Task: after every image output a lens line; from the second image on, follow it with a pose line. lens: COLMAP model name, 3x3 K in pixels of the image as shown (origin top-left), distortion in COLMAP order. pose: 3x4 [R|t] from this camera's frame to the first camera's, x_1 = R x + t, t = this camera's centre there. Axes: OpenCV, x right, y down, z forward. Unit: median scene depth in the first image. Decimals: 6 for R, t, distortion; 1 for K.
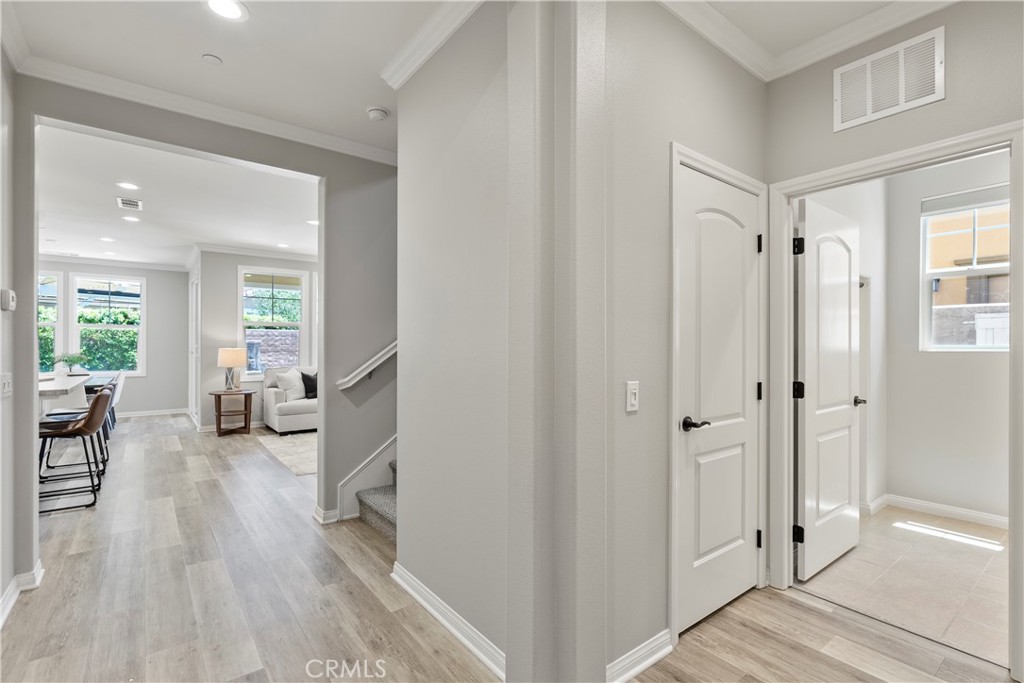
lens RADIAL K [[473.6, 0, 509.0], [0, 473.6, 344.6], [0, 0, 1]] dist [0.002872, -0.000611]
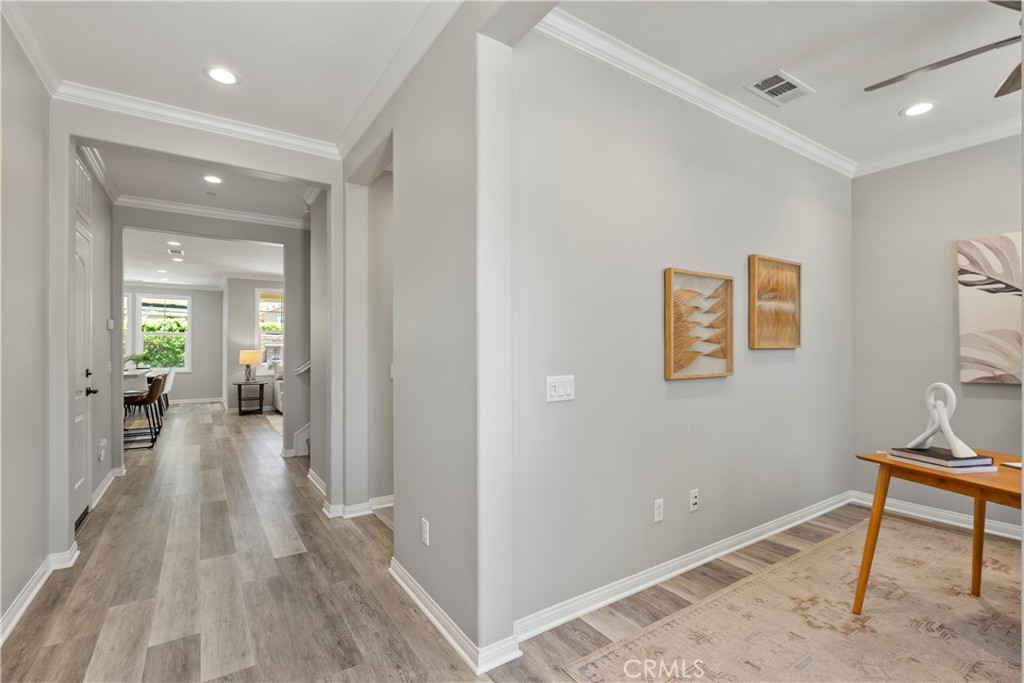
lens RADIAL K [[473.6, 0, 511.7], [0, 473.6, 349.5], [0, 0, 1]] dist [0.002872, -0.000611]
pose [[0.997269, 0.001522, -0.073844, 0.256141], [-0.001446, 0.999998, 0.001080, 0.002213], [0.073845, -0.000970, 0.997269, -0.286975]]
